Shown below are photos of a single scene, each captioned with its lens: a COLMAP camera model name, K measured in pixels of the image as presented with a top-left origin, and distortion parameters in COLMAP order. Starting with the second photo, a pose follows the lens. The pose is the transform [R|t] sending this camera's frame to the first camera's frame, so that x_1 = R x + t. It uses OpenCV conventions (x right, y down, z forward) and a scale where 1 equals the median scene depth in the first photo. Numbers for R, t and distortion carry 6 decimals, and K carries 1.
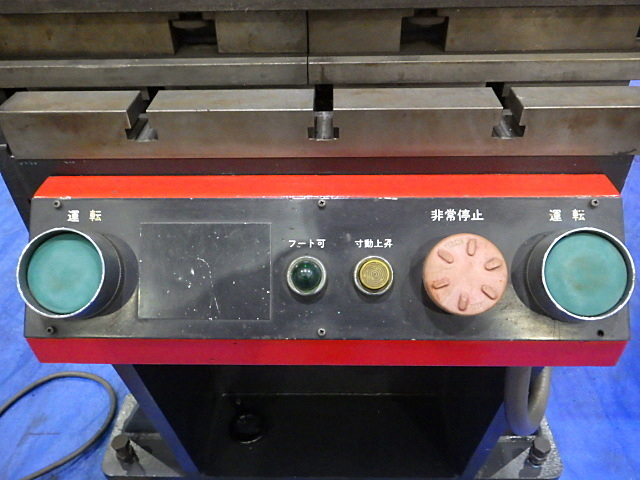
lens RADIAL K [[530.4, 0, 320.0], [0, 530.4, 240.0], [0, 0, 1]] dist [-0.004325, -0.004106]
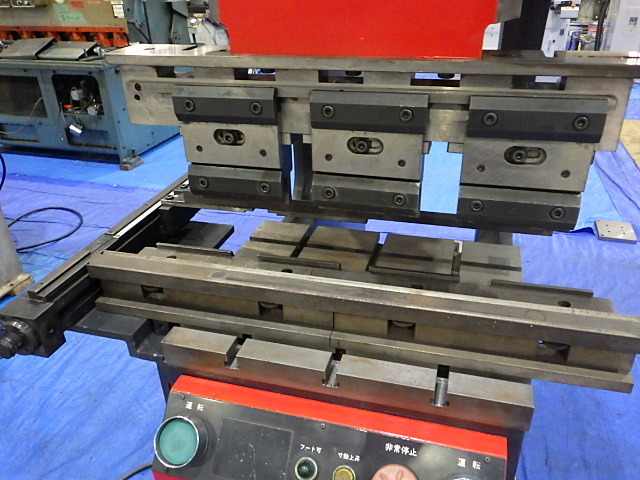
lens RADIAL K [[530.4, 0, 320.0], [0, 530.4, 240.0], [0, 0, 1]] dist [-0.004325, -0.004106]
pose [[0.966242, 0.111963, -0.232035, 0.316383], [-0.149997, 0.976726, -0.153322, -0.382665], [0.209468, 0.182951, 0.960548, -0.732567]]
